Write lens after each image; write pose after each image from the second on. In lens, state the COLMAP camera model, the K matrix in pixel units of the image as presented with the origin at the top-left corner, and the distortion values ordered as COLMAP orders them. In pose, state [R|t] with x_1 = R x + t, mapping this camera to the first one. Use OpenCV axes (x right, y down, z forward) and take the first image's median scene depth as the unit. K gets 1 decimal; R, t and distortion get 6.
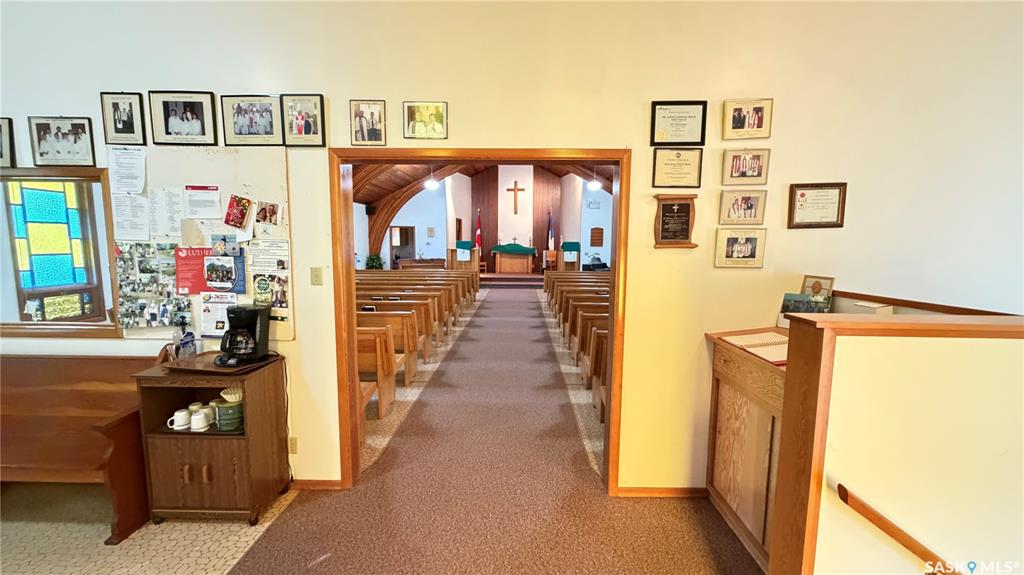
lens RADIAL K [[407.4, 0, 512.9], [0, 407.4, 287.2], [0, 0, 1]] dist [0.000712, -0.000029]
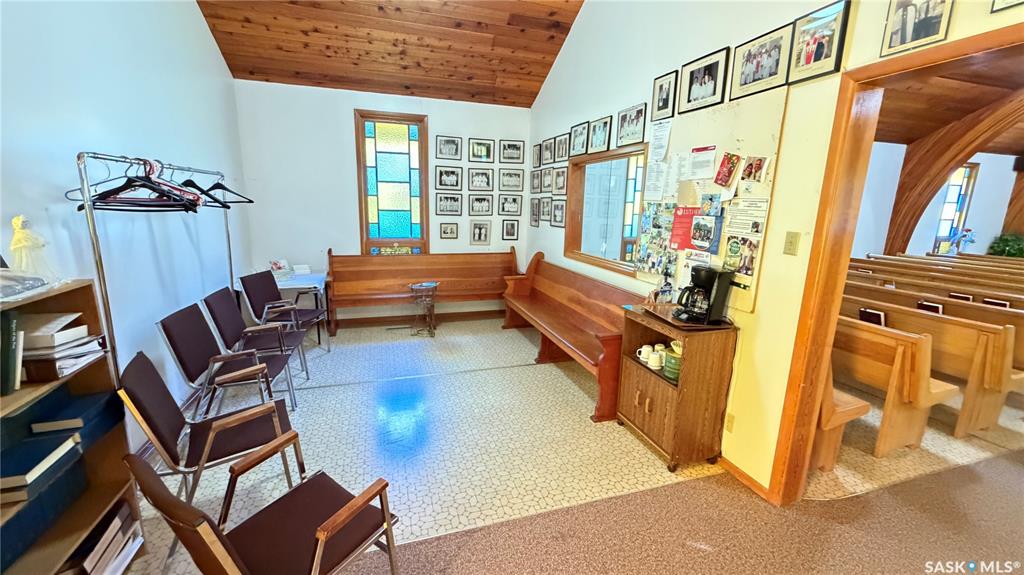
lens RADIAL K [[407.4, 0, 508.9], [0, 407.4, 287.7], [0, 0, 1]] dist [0.000712, -0.000029]
pose [[0.321973, 0.192914, -0.926886, 0.086629], [-0.125256, 0.979094, 0.160270, -0.000768], [0.938426, 0.064495, 0.339406, 0.156866]]
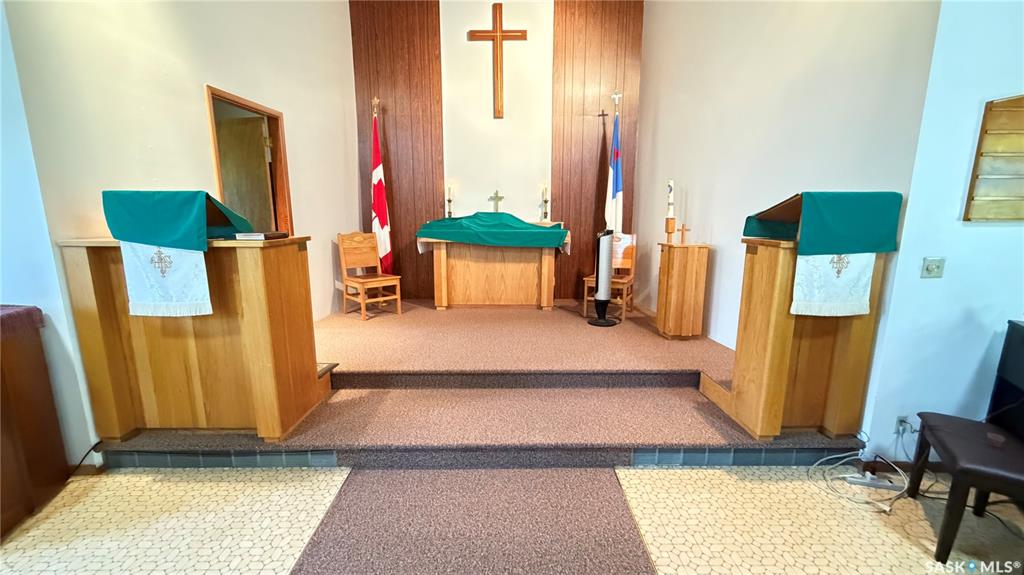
lens RADIAL K [[407.4, 0, 506.4], [0, 407.4, 287.0], [0, 0, 1]] dist [0.000712, -0.000029]
pose [[0.999837, -0.010992, 0.014336, 0.039617], [0.010007, 0.997699, 0.067055, -0.381938], [-0.015040, -0.066901, 0.997646, 3.705464]]
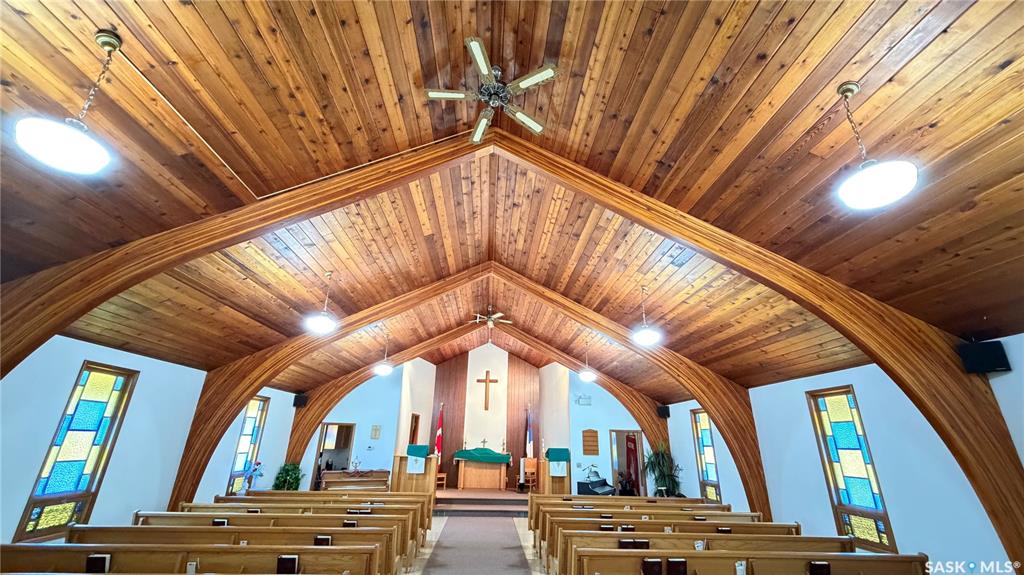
lens RADIAL K [[407.4, 0, 511.6], [0, 407.4, 287.0], [0, 0, 1]] dist [0.000712, -0.000029]
pose [[0.996846, 0.039536, 0.068817, -0.049679], [-0.003876, 0.890309, -0.455341, -0.134502], [-0.079270, 0.453638, 0.887653, 0.783418]]
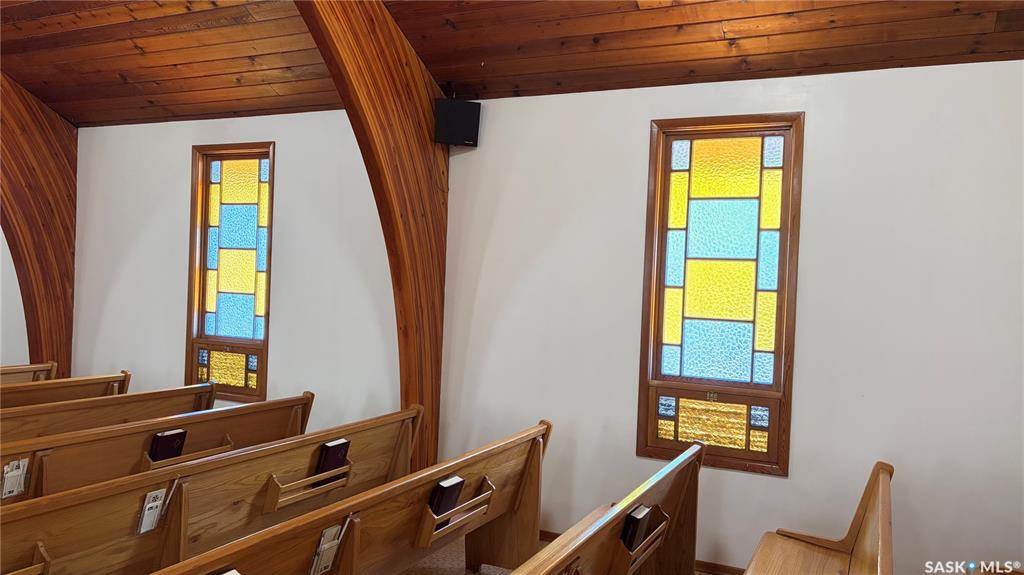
lens RADIAL K [[774.9, 0, 514.7], [0, 774.9, 287.5], [0, 0, 1]] dist [0.028521, -0.024543]
pose [[0.413262, -0.000052, 0.910612, 0.064798], [0.063012, 0.997605, -0.028540, -0.123100], [-0.908429, 0.069174, 0.412275, 1.116315]]
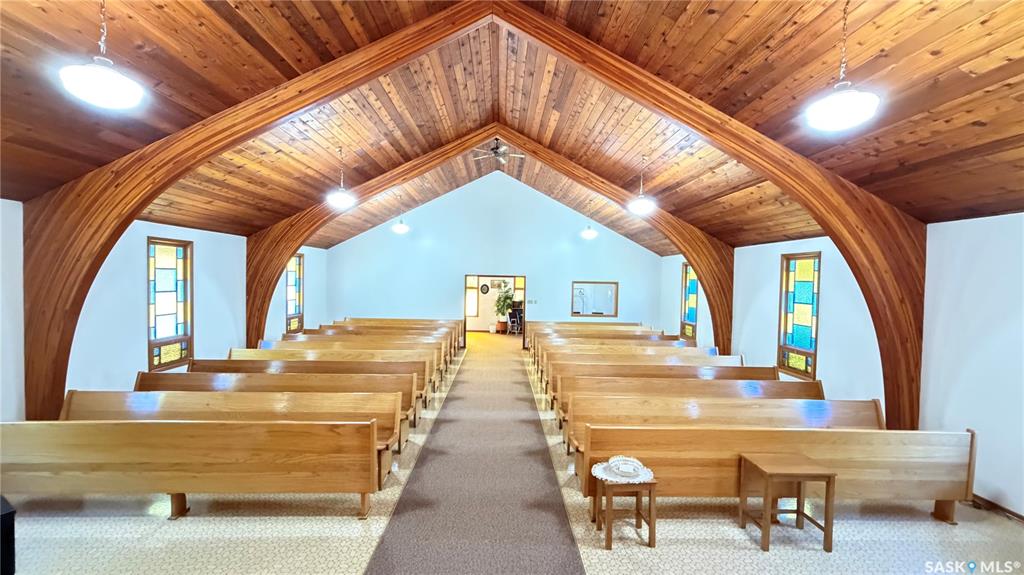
lens RADIAL K [[407.4, 0, 513.2], [0, 407.4, 287.2], [0, 0, 1]] dist [0.000712, -0.000029]
pose [[0.998699, 0.007272, 0.050472, -0.030498], [-0.003135, 0.996662, -0.081573, -0.223026], [-0.050897, 0.081308, 0.995389, 0.559146]]
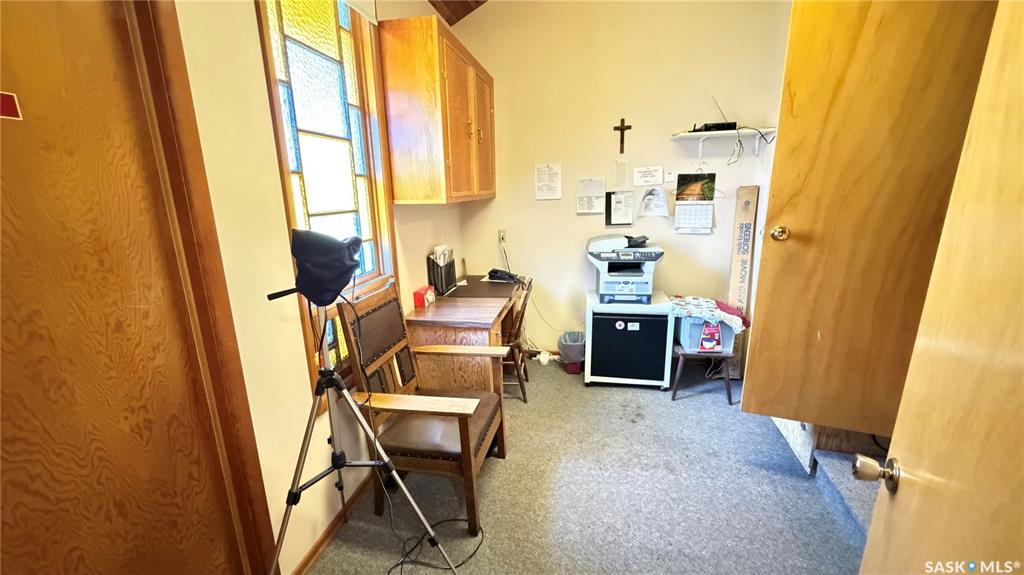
lens RADIAL K [[407.4, 0, 508.4], [0, 407.4, 291.8], [0, 0, 1]] dist [0.000712, -0.000029]
pose [[0.983882, 0.007492, -0.178662, -1.222279], [0.015630, 0.991695, 0.127661, -0.201196], [0.178135, -0.128396, 0.975593, 2.028827]]
